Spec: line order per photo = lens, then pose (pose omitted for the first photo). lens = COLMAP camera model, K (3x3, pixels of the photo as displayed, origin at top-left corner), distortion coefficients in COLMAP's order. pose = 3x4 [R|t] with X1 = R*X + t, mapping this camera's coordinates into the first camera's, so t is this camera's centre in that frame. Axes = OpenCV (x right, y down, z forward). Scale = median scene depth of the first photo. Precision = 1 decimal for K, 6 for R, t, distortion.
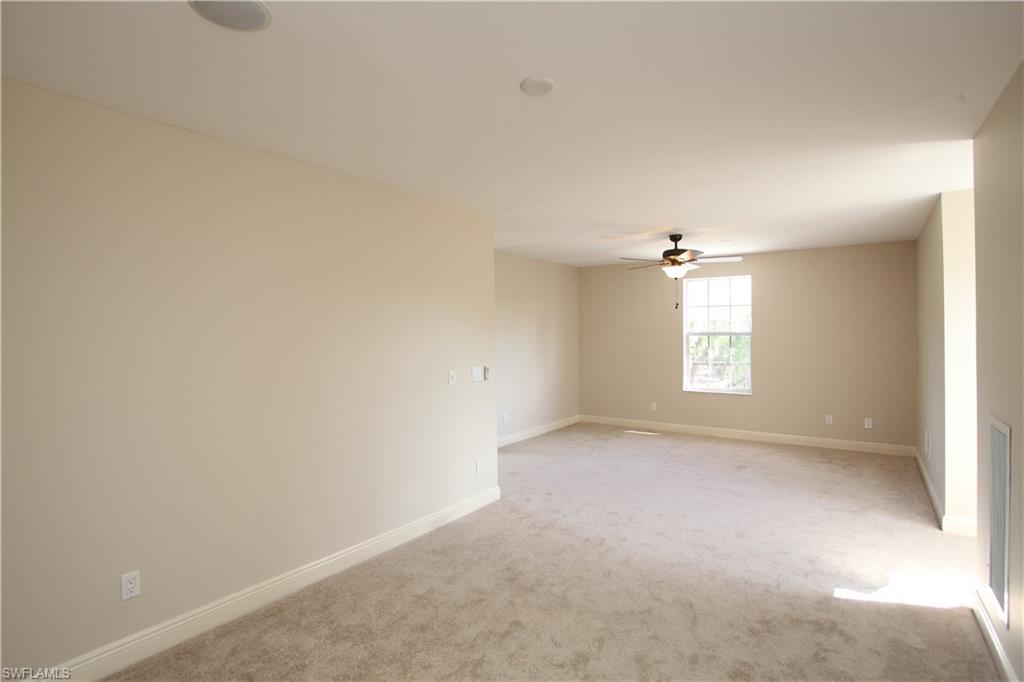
lens RADIAL K [[506.1, 0, 511.1], [0, 506.1, 345.2], [0, 0, 1]] dist [-0.063618, 0.030459]
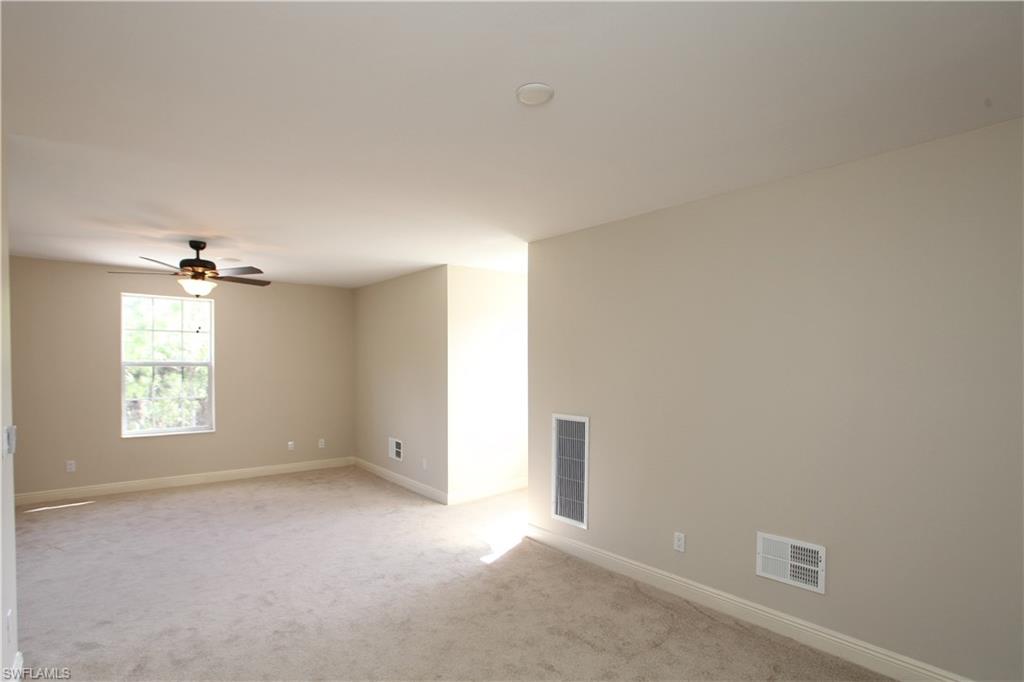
lens RADIAL K [[510.8, 0, 513.8], [0, 510.8, 375.3], [0, 0, 1]] dist [-0.061511, 0.031536]
pose [[0.238557, -0.014099, 0.971026, -0.335712], [0.016960, 0.999803, 0.010350, -0.004068], [-0.970980, 0.013999, 0.238749, 0.314224]]
